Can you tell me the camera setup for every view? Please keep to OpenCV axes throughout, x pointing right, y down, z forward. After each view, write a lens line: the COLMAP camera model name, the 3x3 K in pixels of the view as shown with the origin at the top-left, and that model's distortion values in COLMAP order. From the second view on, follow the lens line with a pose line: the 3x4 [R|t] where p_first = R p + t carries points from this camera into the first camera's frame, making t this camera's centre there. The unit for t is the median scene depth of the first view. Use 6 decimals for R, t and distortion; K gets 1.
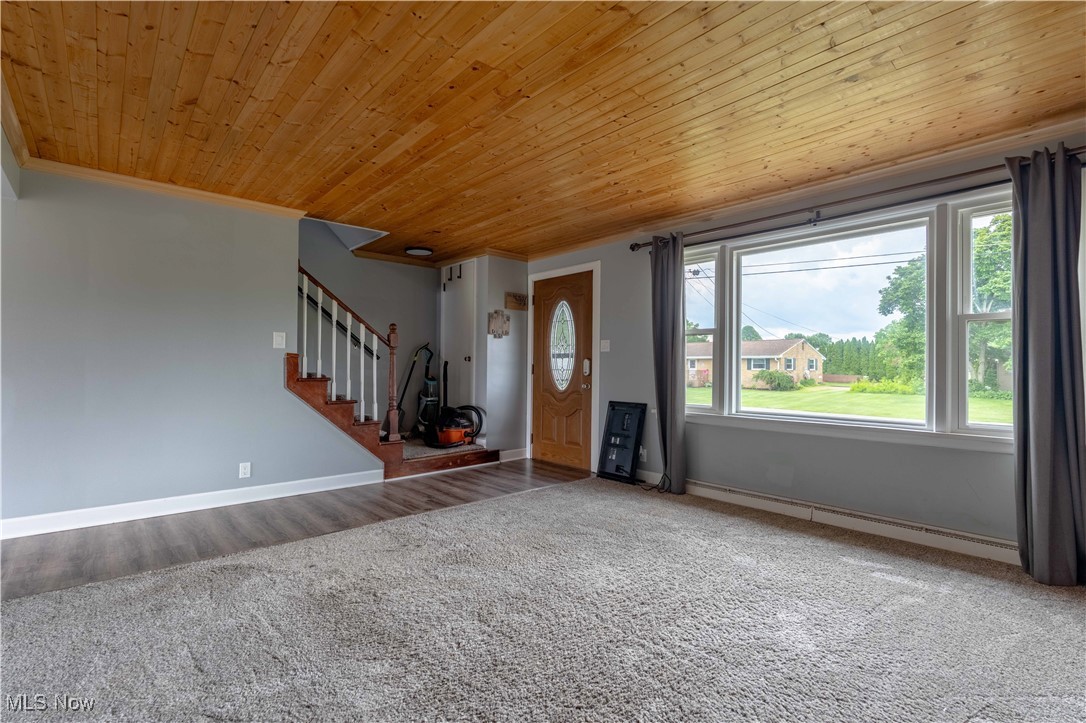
lens RADIAL K [[496.2, 0, 537.4], [0, 496.2, 363.2], [0, 0, 1]] dist [-0.003155, -0.000247]
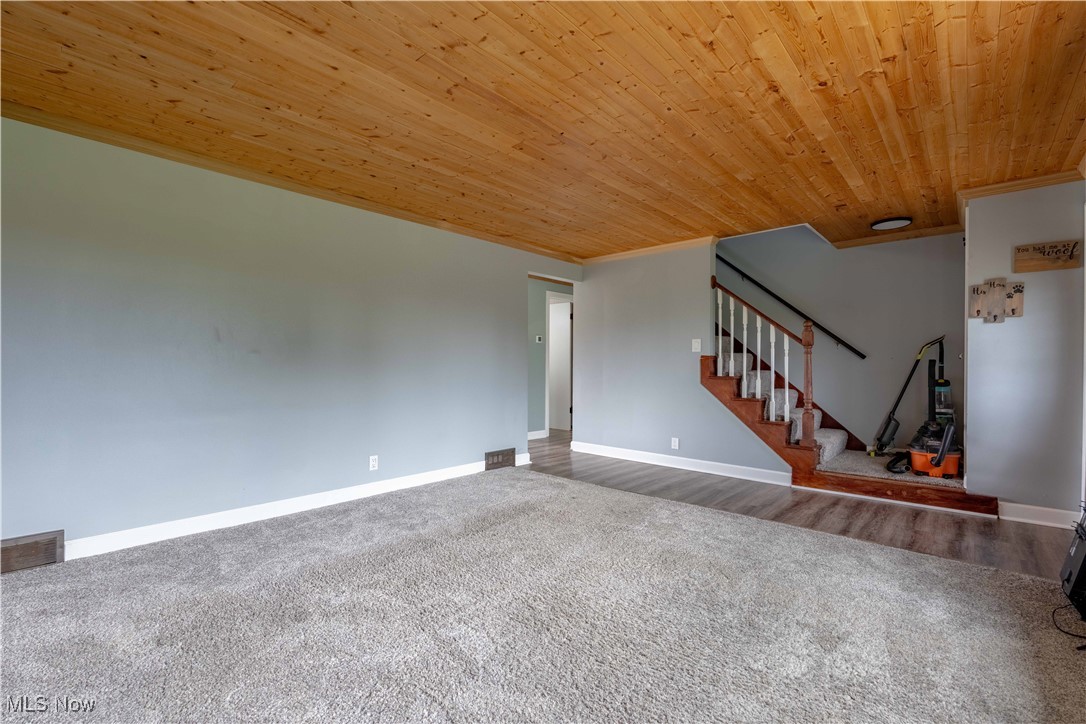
lens RADIAL K [[472.3, 0, 543.4], [0, 472.3, 358.7], [0, 0, 1]] dist [-0.007424, 0.001721]
pose [[0.111170, -0.017927, -0.993640, 0.619903], [0.002944, 0.999839, -0.017710, 0.007468], [0.993797, -0.000957, 0.111205, 0.481750]]
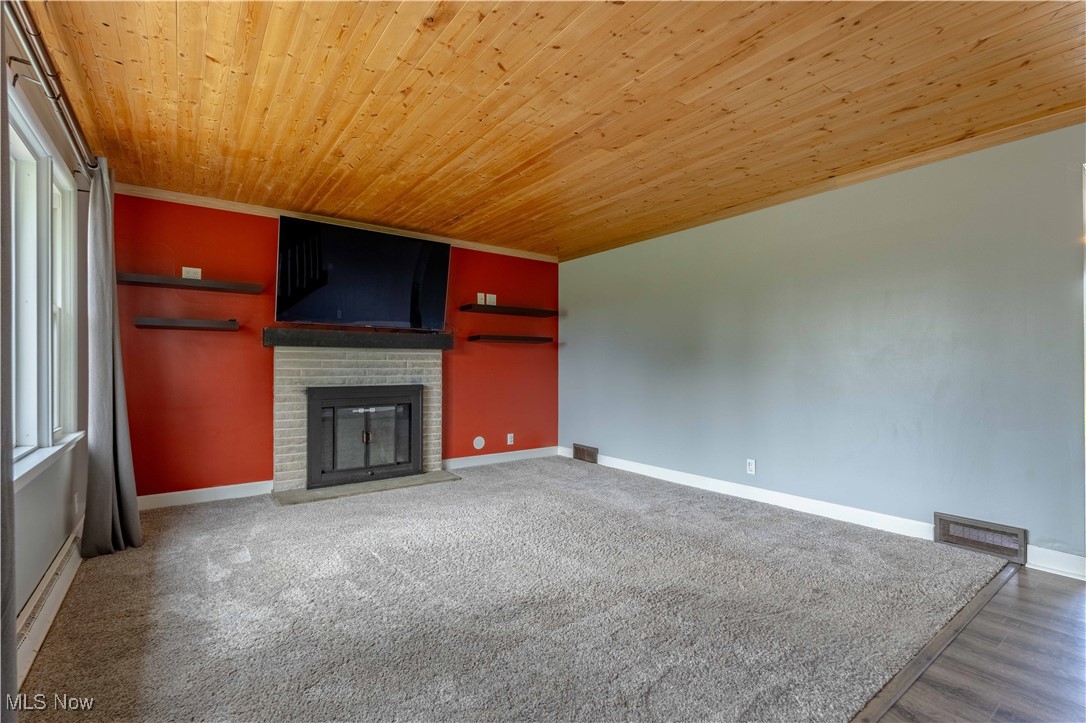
lens RADIAL K [[496.2, 0, 545.0], [0, 496.2, 367.3], [0, 0, 1]] dist [-0.003155, -0.000247]
pose [[-0.996329, -0.005359, 0.085440, -0.028377], [-0.005622, 0.999980, -0.002839, 0.007094], [-0.085423, -0.003309, -0.996339, 1.249293]]
